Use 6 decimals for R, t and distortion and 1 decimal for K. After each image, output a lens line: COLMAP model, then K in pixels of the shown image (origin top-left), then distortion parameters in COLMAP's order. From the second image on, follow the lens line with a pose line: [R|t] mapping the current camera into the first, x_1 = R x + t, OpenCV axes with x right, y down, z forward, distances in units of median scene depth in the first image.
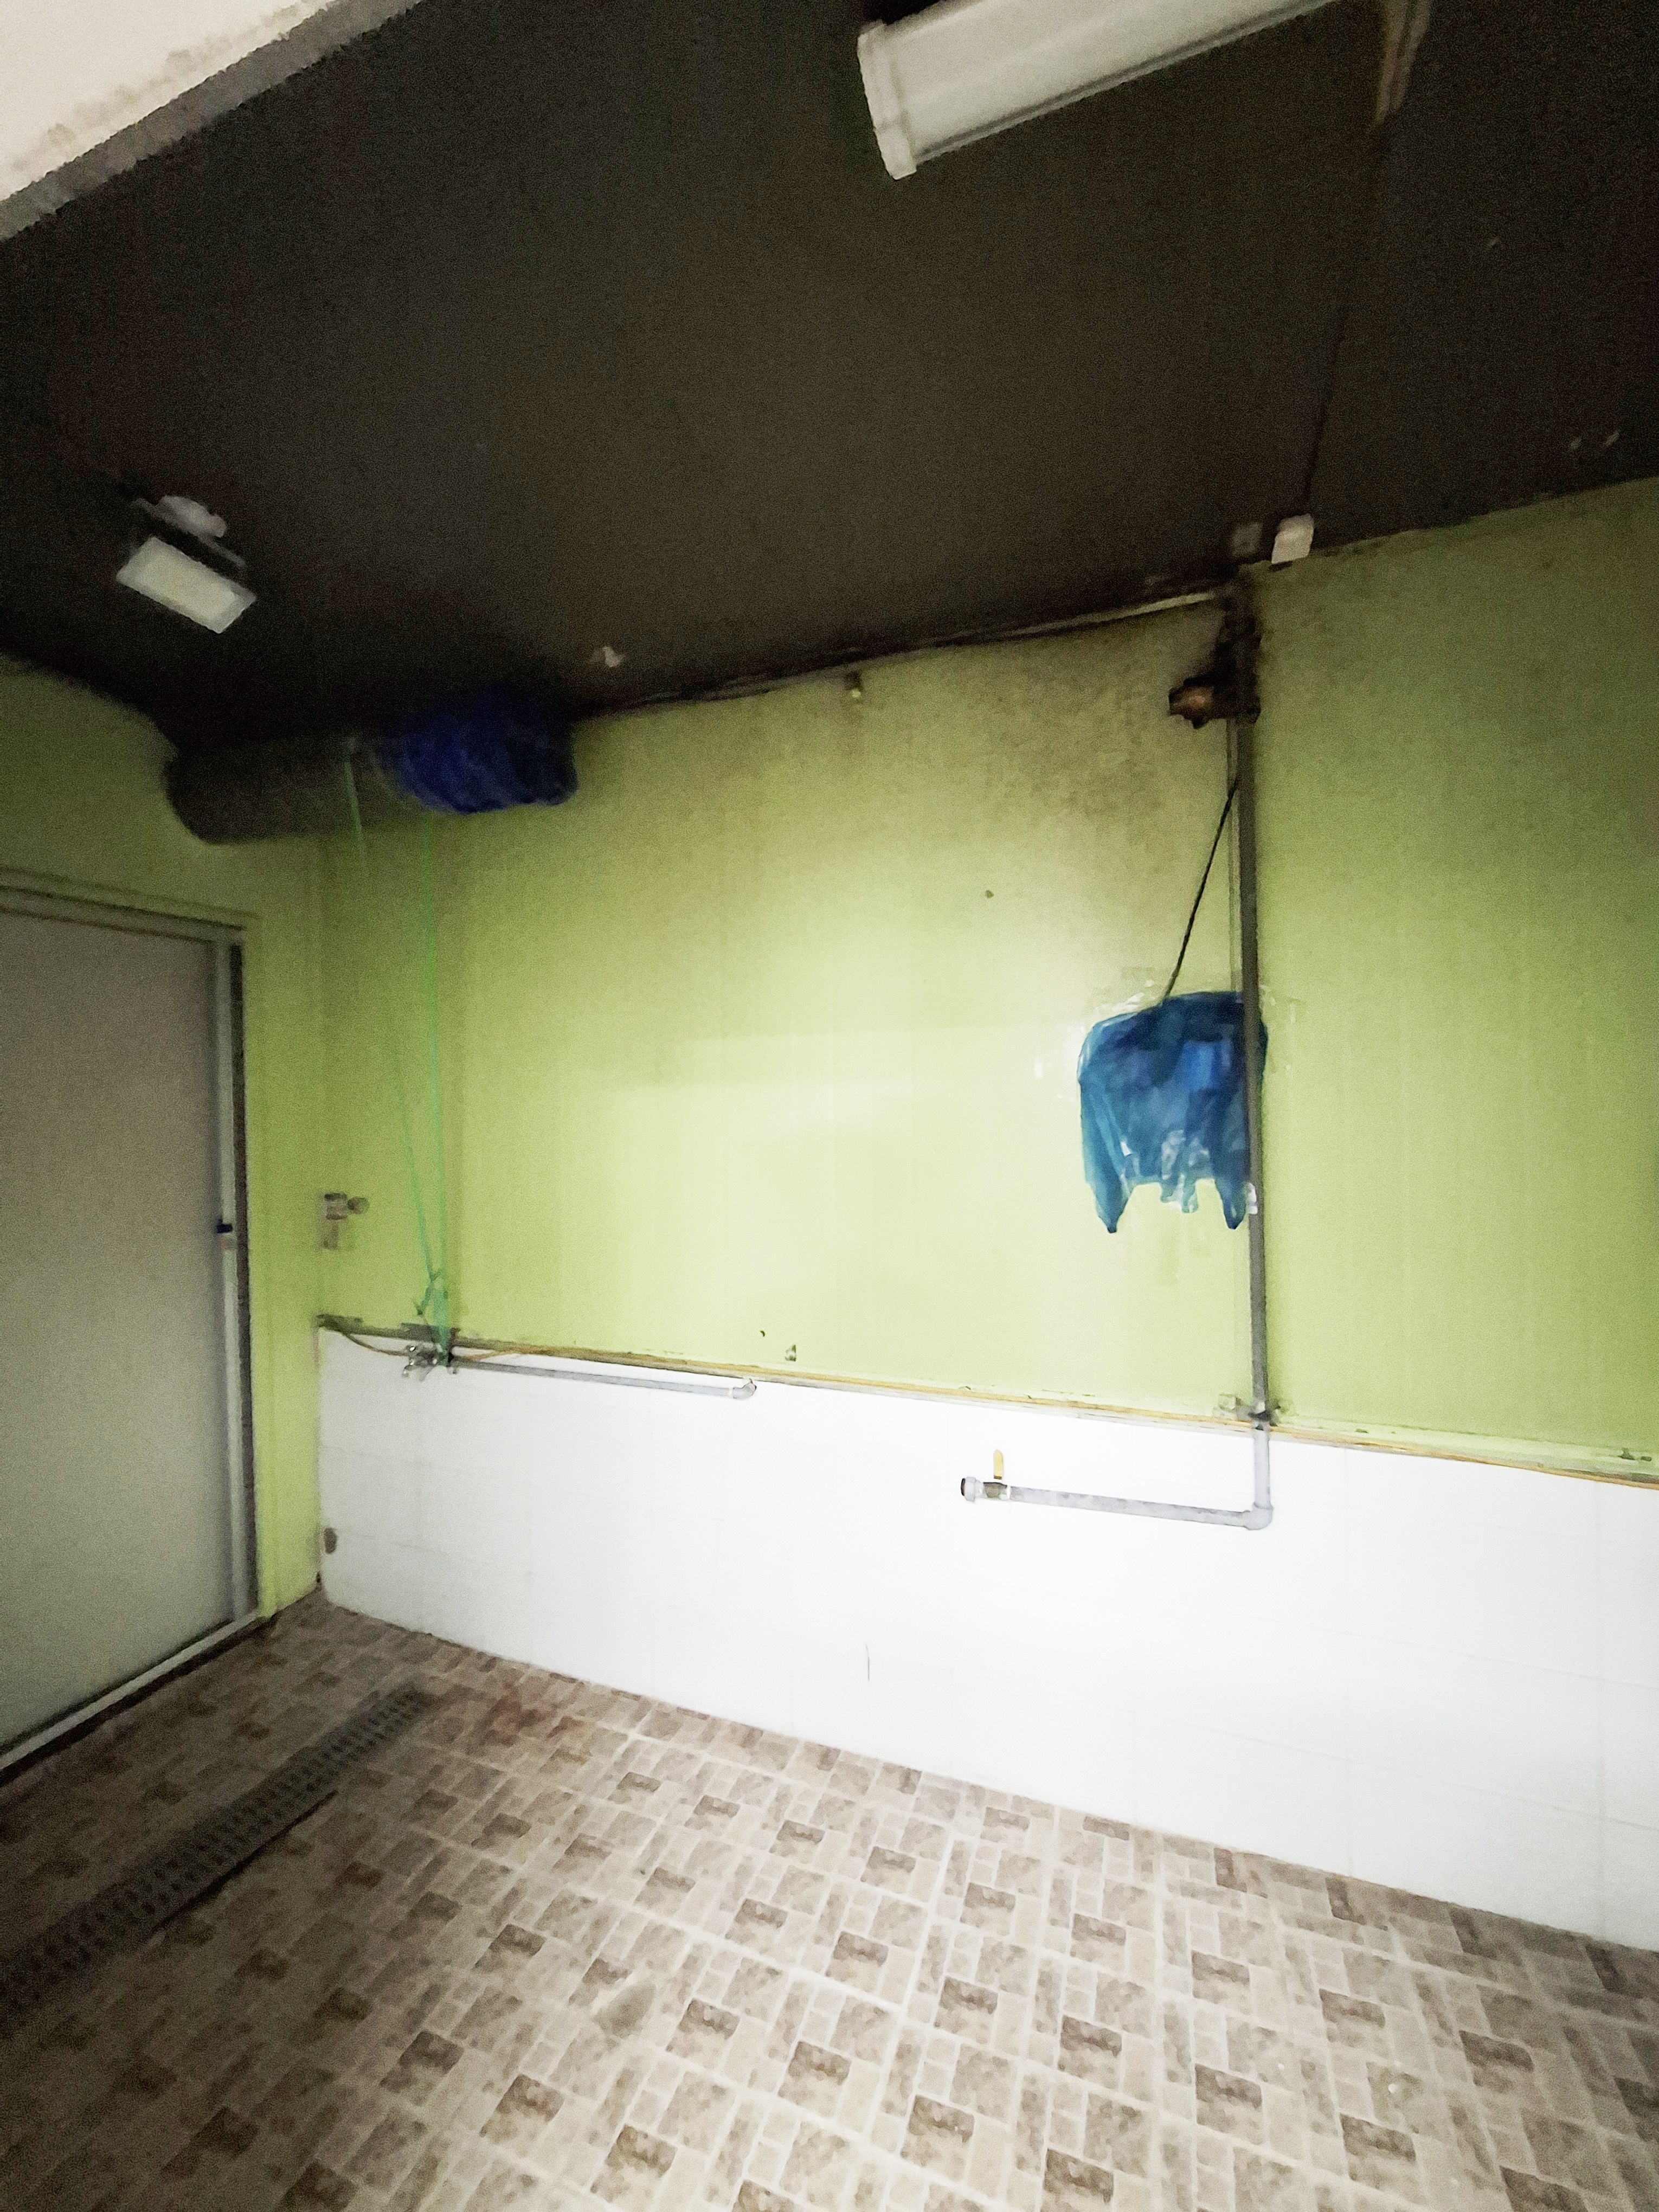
lens RADIAL K [[868.2, 0, 828.5], [0, 868.2, 1090.9], [0, 0, 1]] dist [-0.004285, 0.000952]
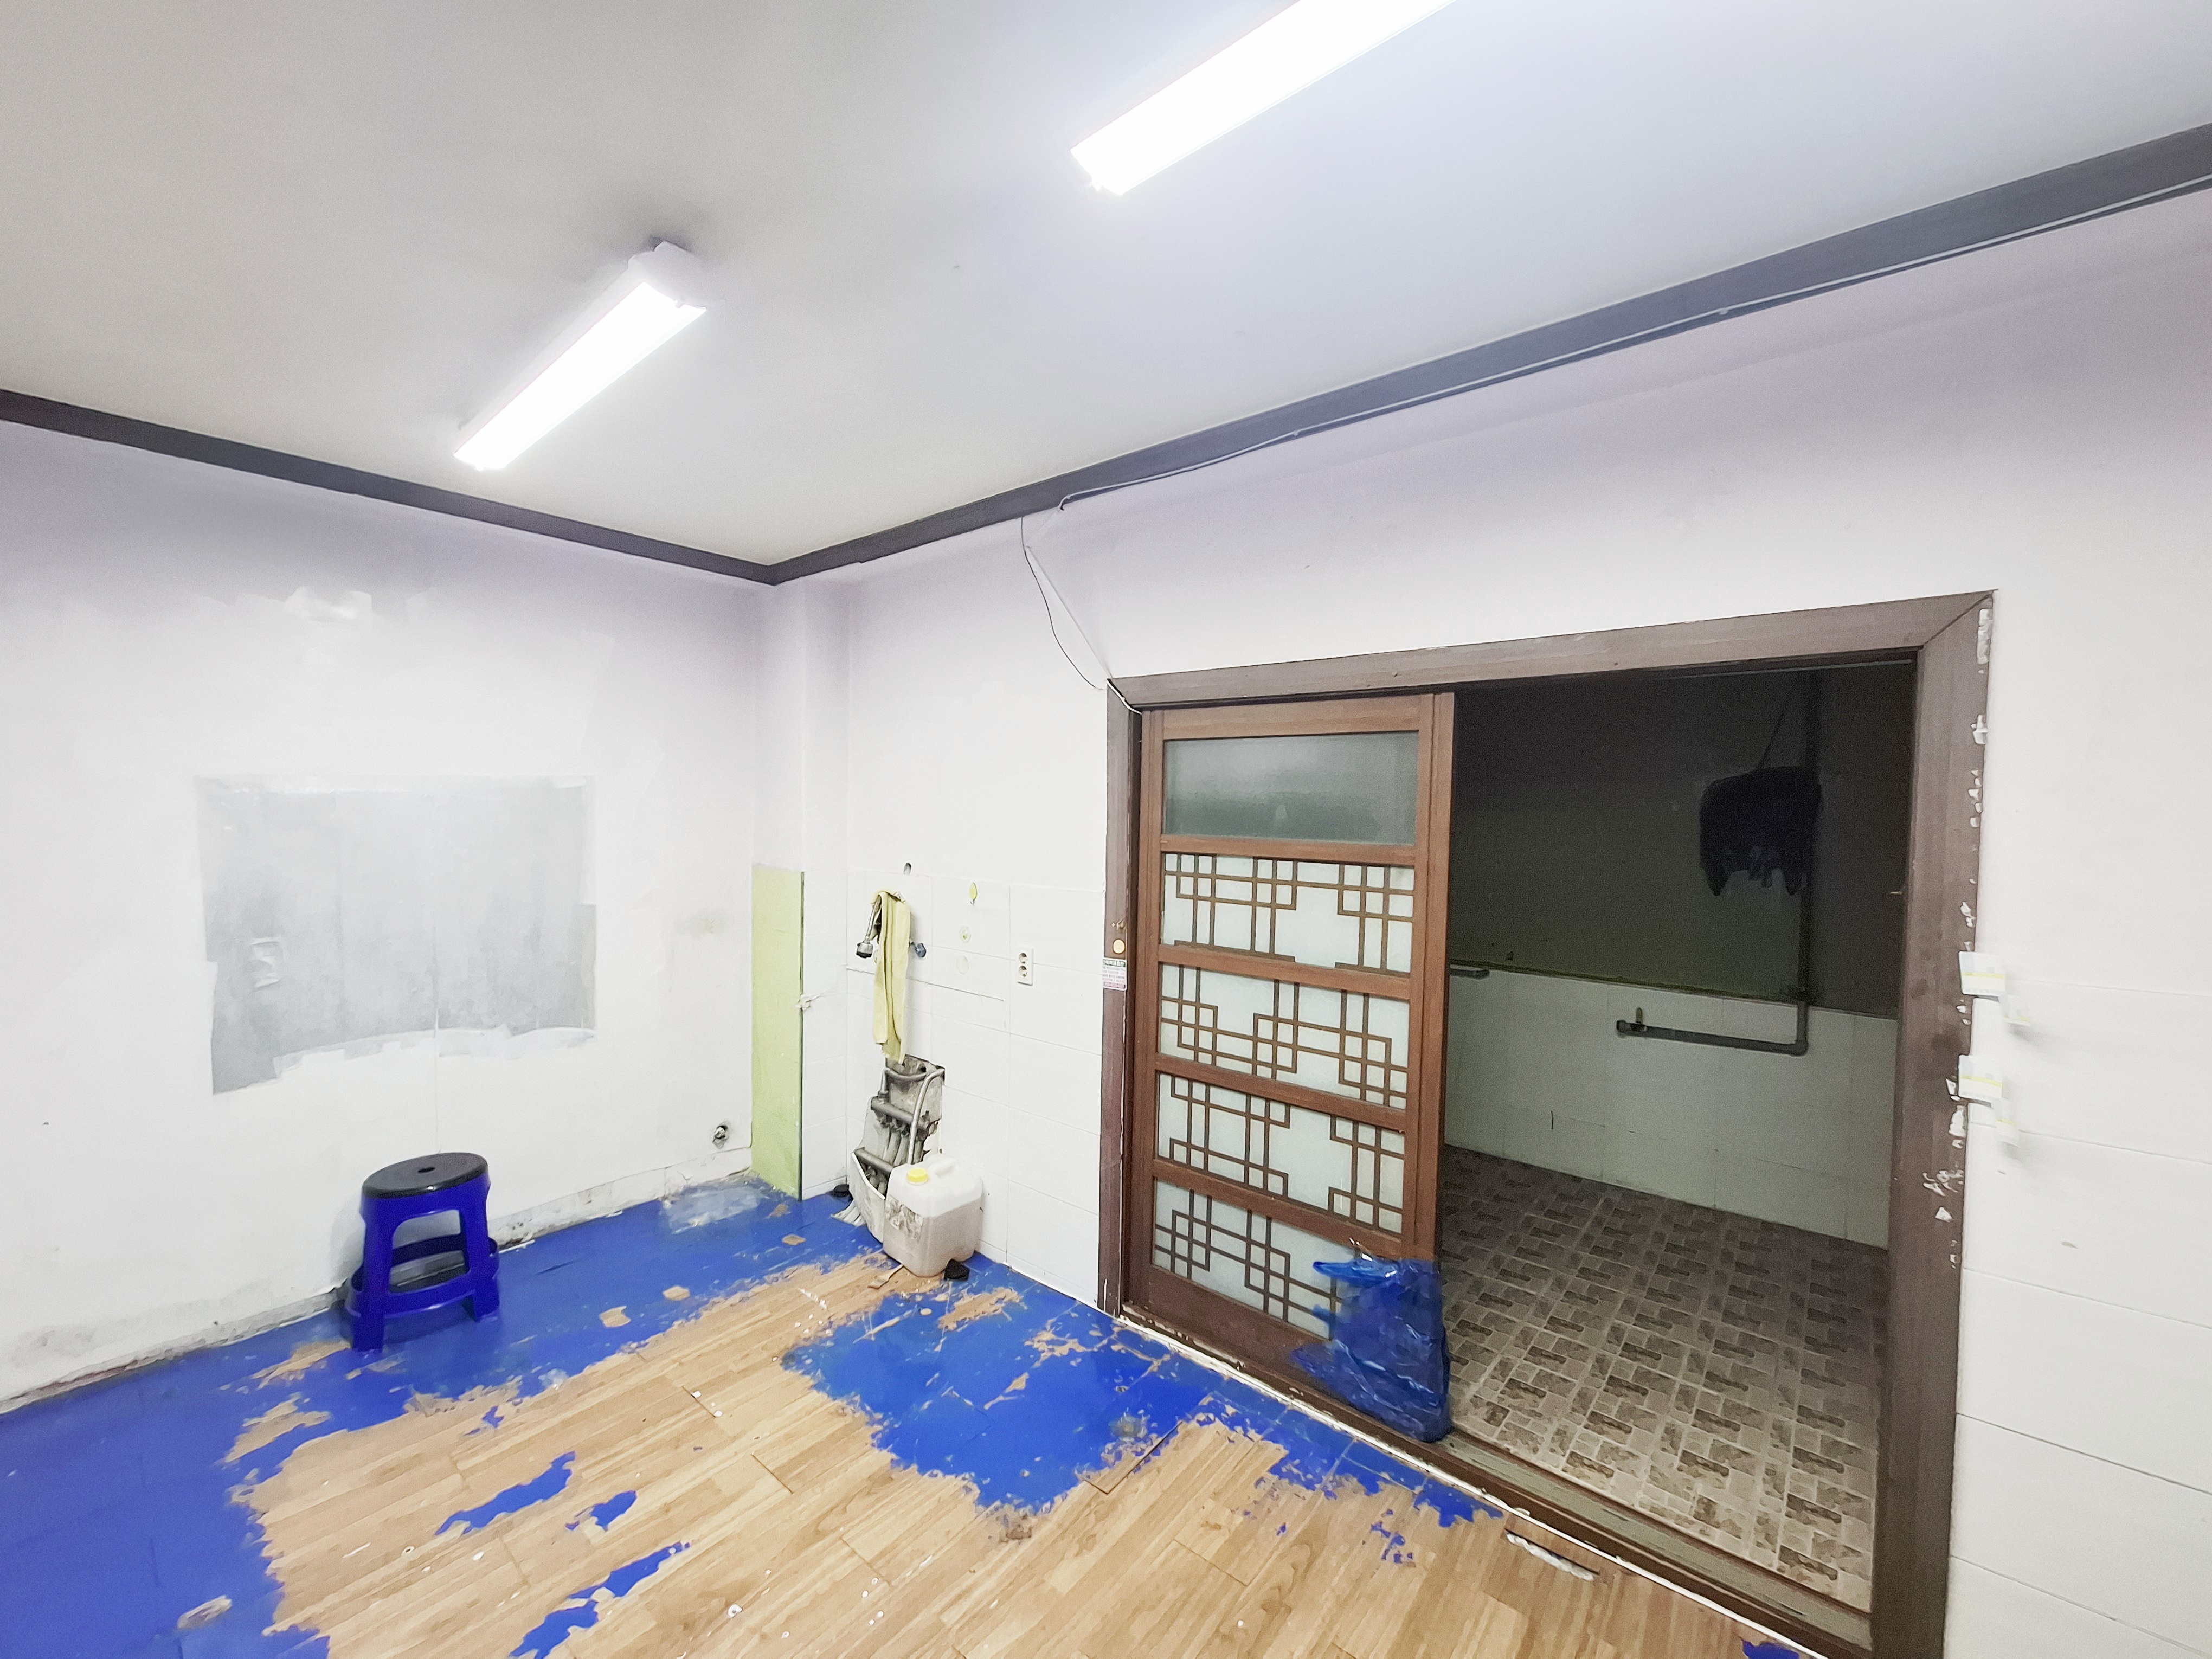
lens RADIAL K [[868.2, 0, 1083.5], [0, 868.2, 827.0], [0, 0, 1]] dist [-0.004285, 0.000952]
pose [[0.942129, 0.038116, -0.333076, -0.348613], [-0.029023, 0.999059, 0.032234, -0.006063], [0.333992, -0.020701, 0.942349, -1.236100]]
